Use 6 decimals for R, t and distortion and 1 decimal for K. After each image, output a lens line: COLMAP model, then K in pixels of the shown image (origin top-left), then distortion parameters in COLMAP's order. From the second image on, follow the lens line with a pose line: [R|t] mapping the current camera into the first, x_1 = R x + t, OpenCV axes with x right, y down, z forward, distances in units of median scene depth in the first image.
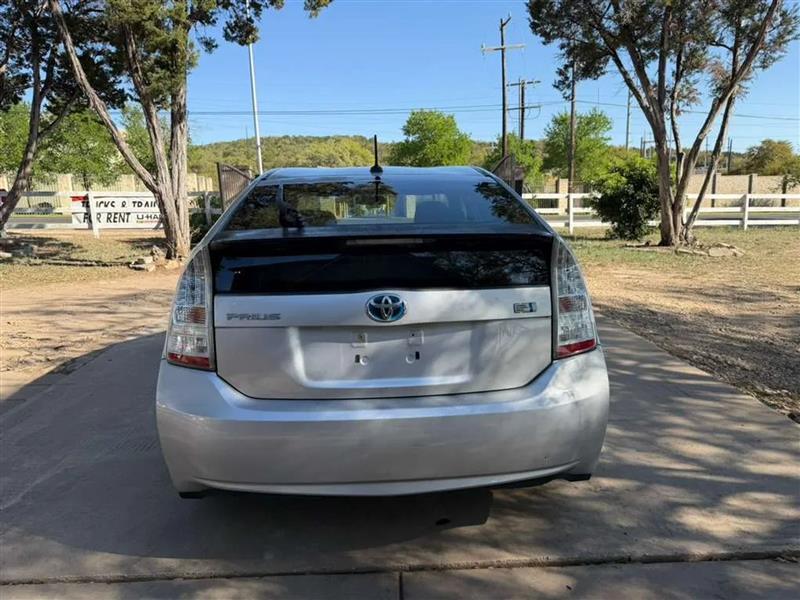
lens RADIAL K [[558.9, 0, 399.0], [0, 558.9, 300.9], [0, 0, 1]] dist [0.014164, -0.025139]
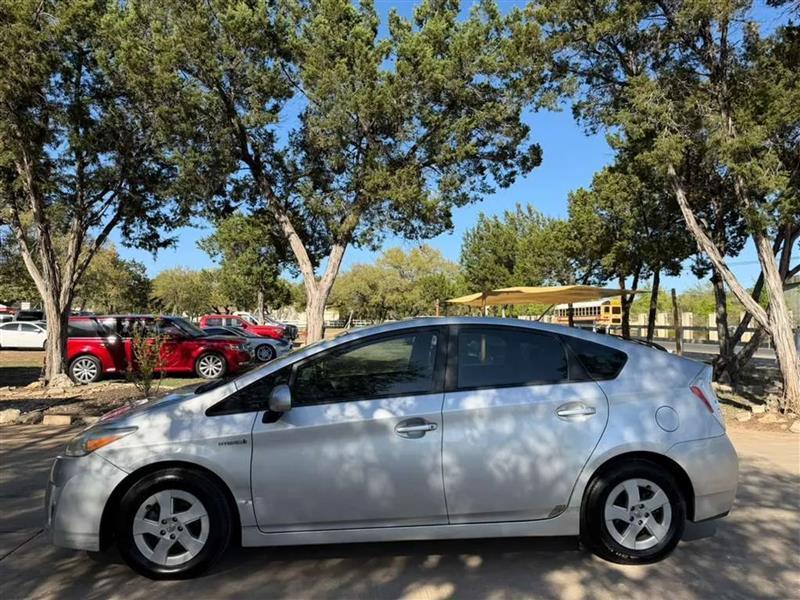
lens RADIAL K [[558.9, 0, 400.9], [0, 558.9, 300.8], [0, 0, 1]] dist [0.014164, -0.025139]
pose [[0.062785, -0.044989, -0.997013, 0.296326], [-0.192501, 0.979679, -0.056329, -0.063724], [0.979286, 0.195462, 0.052848, 0.290714]]
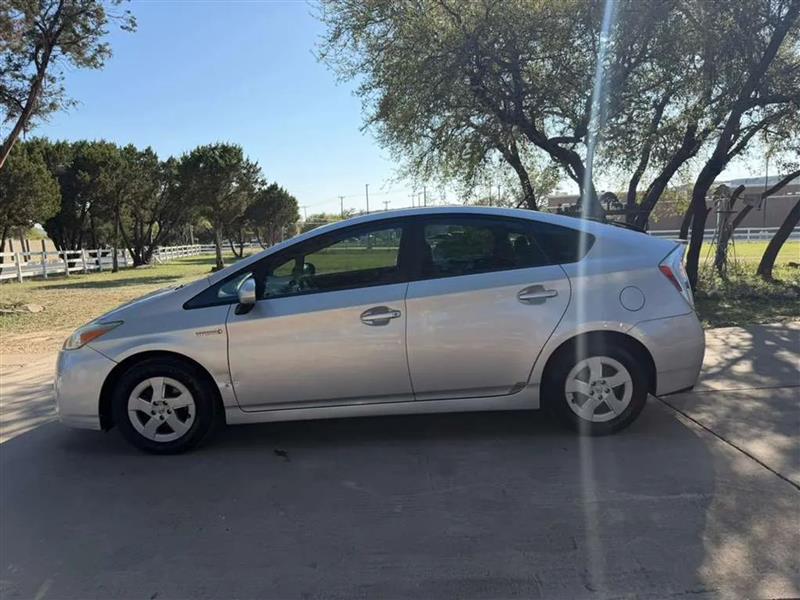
lens RADIAL K [[558.9, 0, 397.4], [0, 558.9, 300.0], [0, 0, 1]] dist [0.014164, -0.025139]
pose [[0.066761, -0.105555, 0.992170, -0.319527], [0.219949, 0.971484, 0.088554, -0.041368], [-0.973224, 0.212315, 0.088074, 0.249582]]
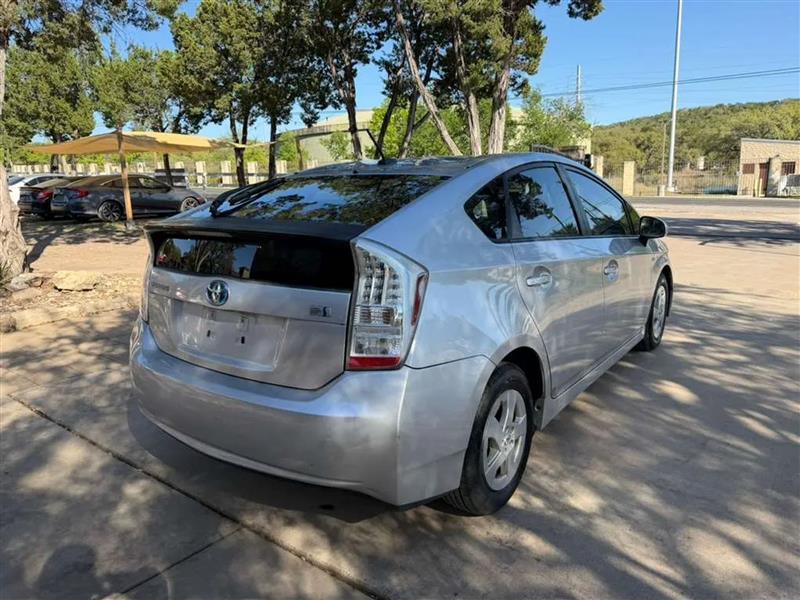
lens RADIAL K [[558.9, 0, 405.7], [0, 558.9, 306.9], [0, 0, 1]] dist [0.014164, -0.025139]
pose [[0.778529, 0.136146, -0.612664, 0.131542], [-0.106916, 0.990689, 0.084289, -0.013017], [0.618435, -0.000117, 0.785836, 0.046003]]
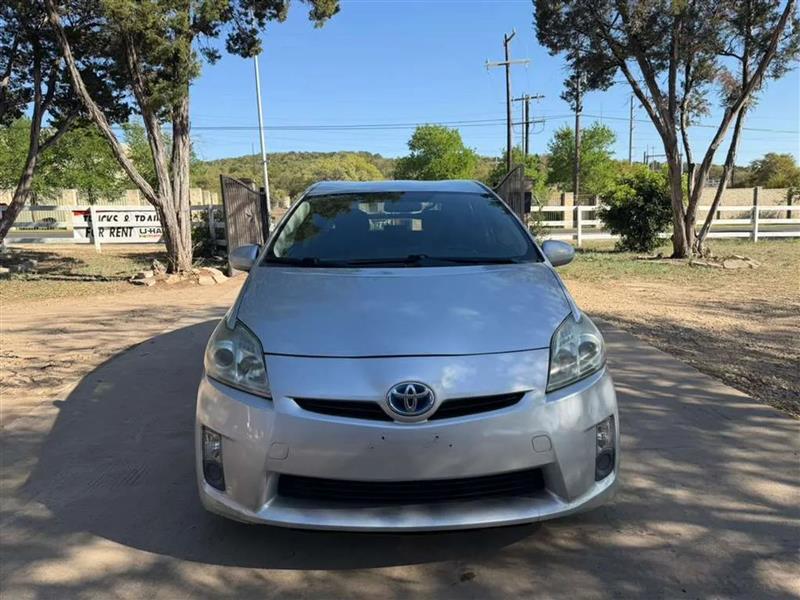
lens RADIAL K [[558.9, 0, 404.1], [0, 558.9, 299.9], [0, 0, 1]] dist [0.014164, -0.025139]
pose [[0.999991, -0.004256, -0.000578, -0.002691], [0.004239, 0.999620, -0.027225, -0.000625], [0.000694, 0.027222, 0.999629, 0.023048]]
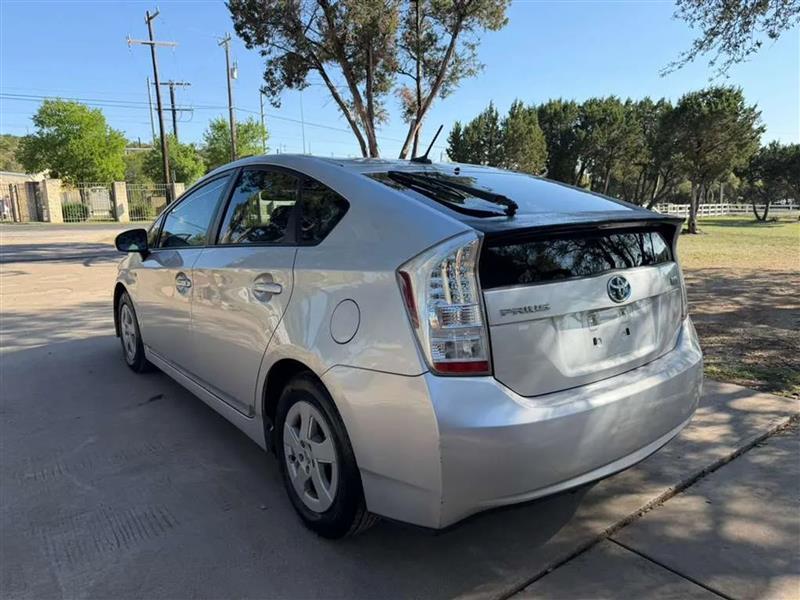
lens RADIAL K [[558.9, 0, 402.6], [0, 558.9, 298.1], [0, 0, 1]] dist [0.014164, -0.025139]
pose [[0.820254, -0.083660, 0.565848, -0.128754], [0.093036, 0.995586, 0.012331, -0.002709], [-0.564383, 0.042530, 0.824417, 0.047369]]
